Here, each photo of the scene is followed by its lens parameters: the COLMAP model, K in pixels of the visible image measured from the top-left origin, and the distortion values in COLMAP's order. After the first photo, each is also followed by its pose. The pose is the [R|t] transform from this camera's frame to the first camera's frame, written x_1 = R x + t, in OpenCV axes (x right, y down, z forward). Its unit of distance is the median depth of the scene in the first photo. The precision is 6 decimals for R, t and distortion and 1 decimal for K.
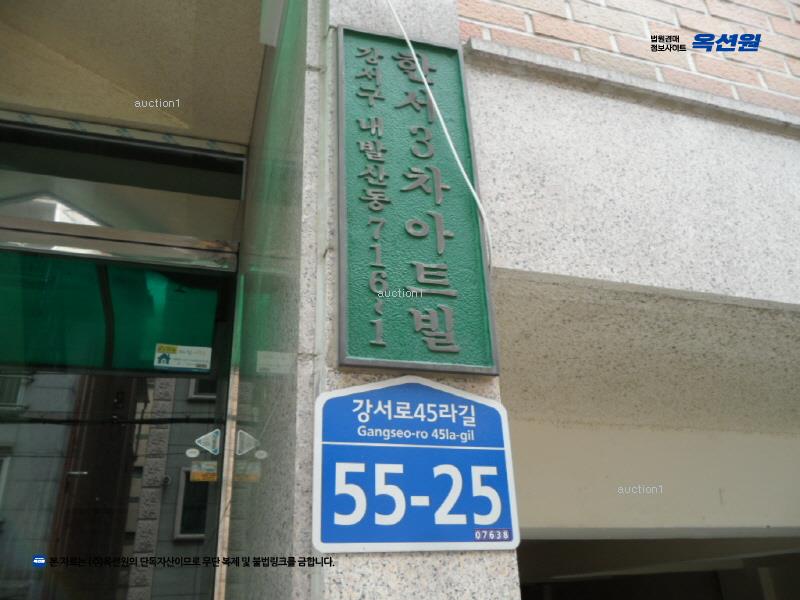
lens RADIAL K [[655.8, 0, 406.2], [0, 655.8, 300.4], [0, 0, 1]] dist [-0.022407, 0.024155]
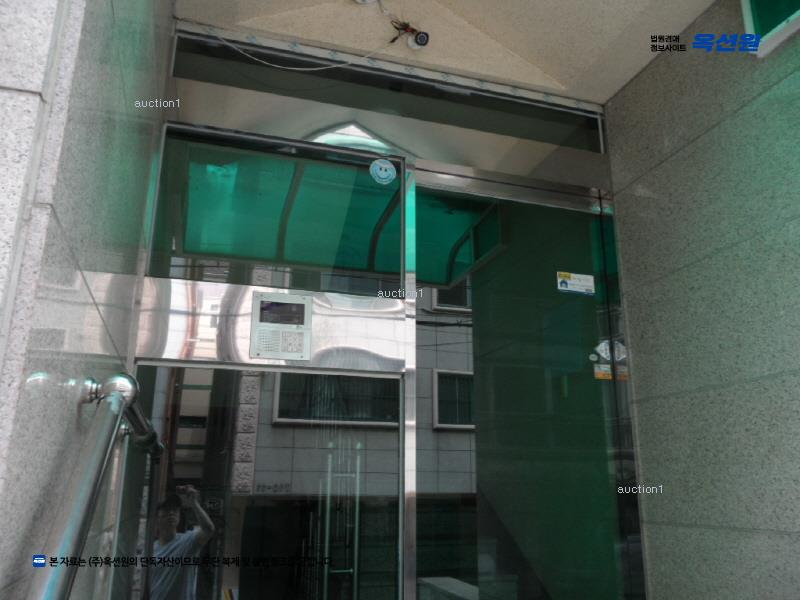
lens RADIAL K [[655.8, 0, 395.4], [0, 655.8, 294.5], [0, 0, 1]] dist [-0.022407, 0.024155]
pose [[0.998921, 0.045918, 0.006917, -0.611285], [-0.046435, 0.988865, 0.141387, -0.046987], [-0.000348, -0.141556, 0.989930, -0.223821]]
